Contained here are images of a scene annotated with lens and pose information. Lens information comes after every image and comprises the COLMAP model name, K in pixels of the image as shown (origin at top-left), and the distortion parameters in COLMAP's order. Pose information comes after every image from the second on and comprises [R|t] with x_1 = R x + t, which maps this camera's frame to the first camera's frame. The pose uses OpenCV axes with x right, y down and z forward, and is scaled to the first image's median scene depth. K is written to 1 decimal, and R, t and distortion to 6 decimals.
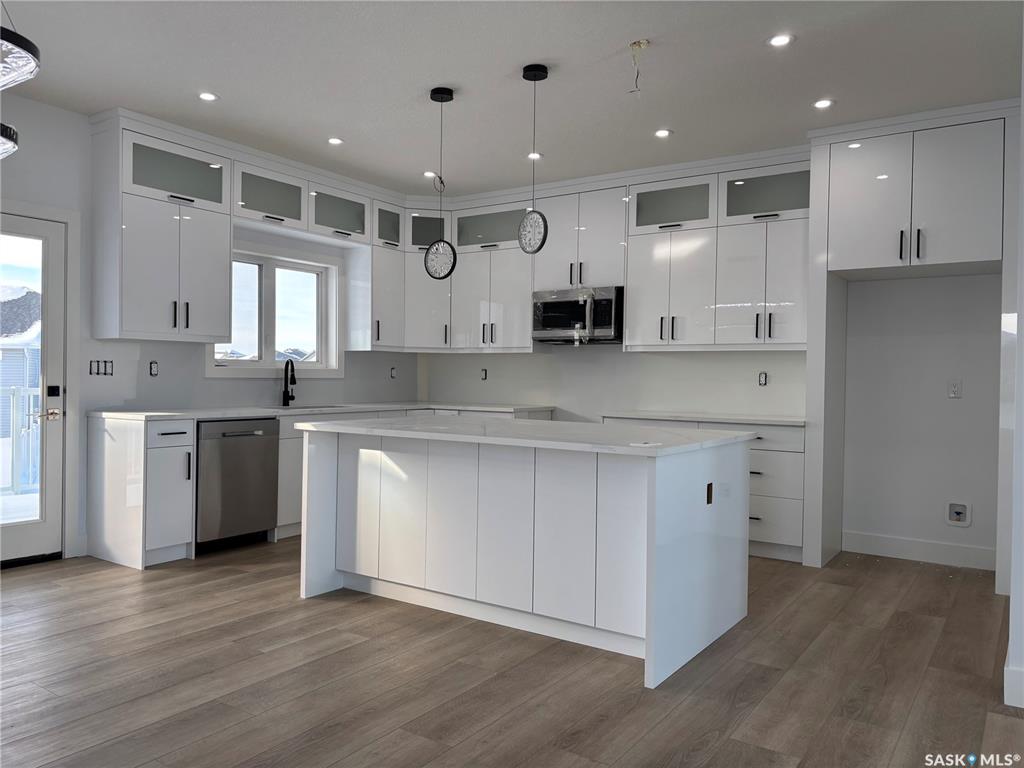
lens RADIAL K [[772.8, 0, 512.0], [0, 772.8, 384.0], [0, 0, 1]] dist [0.008726, -0.006311]
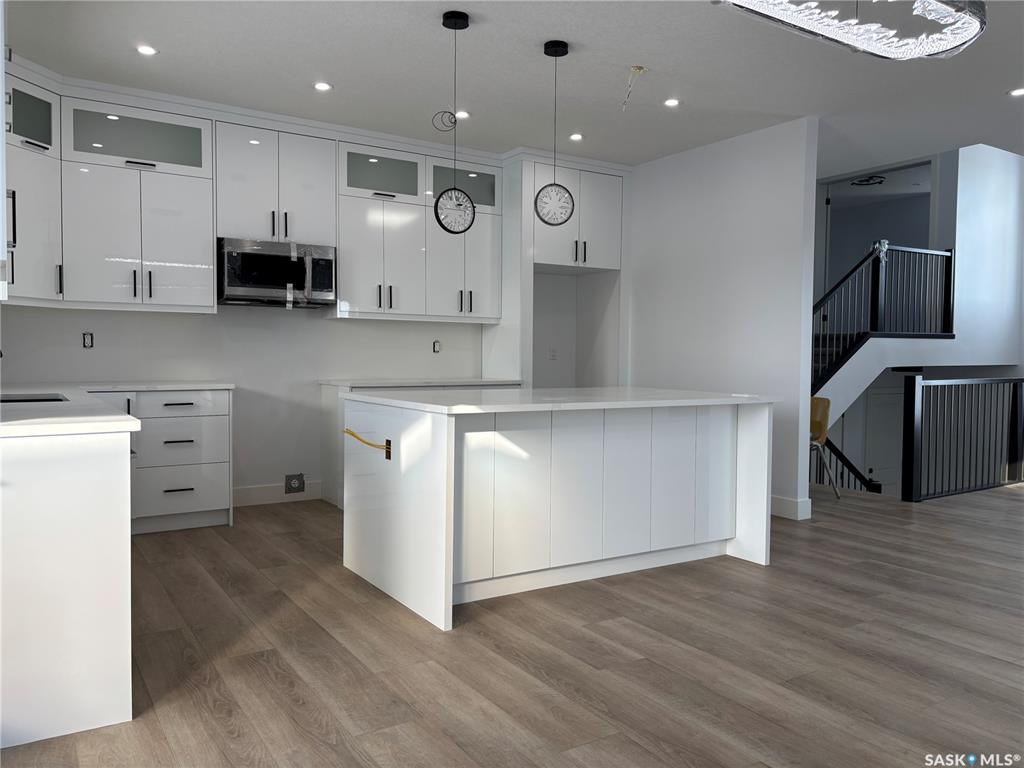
lens RADIAL K [[772.8, 0, 512.0], [0, 772.8, 384.0], [0, 0, 1]] dist [0.008726, -0.006311]
pose [[0.387647, -0.042284, 0.920838, -0.685291], [0.001158, 0.998969, 0.045384, -0.003874], [-0.921807, -0.016527, 0.387296, 0.464974]]
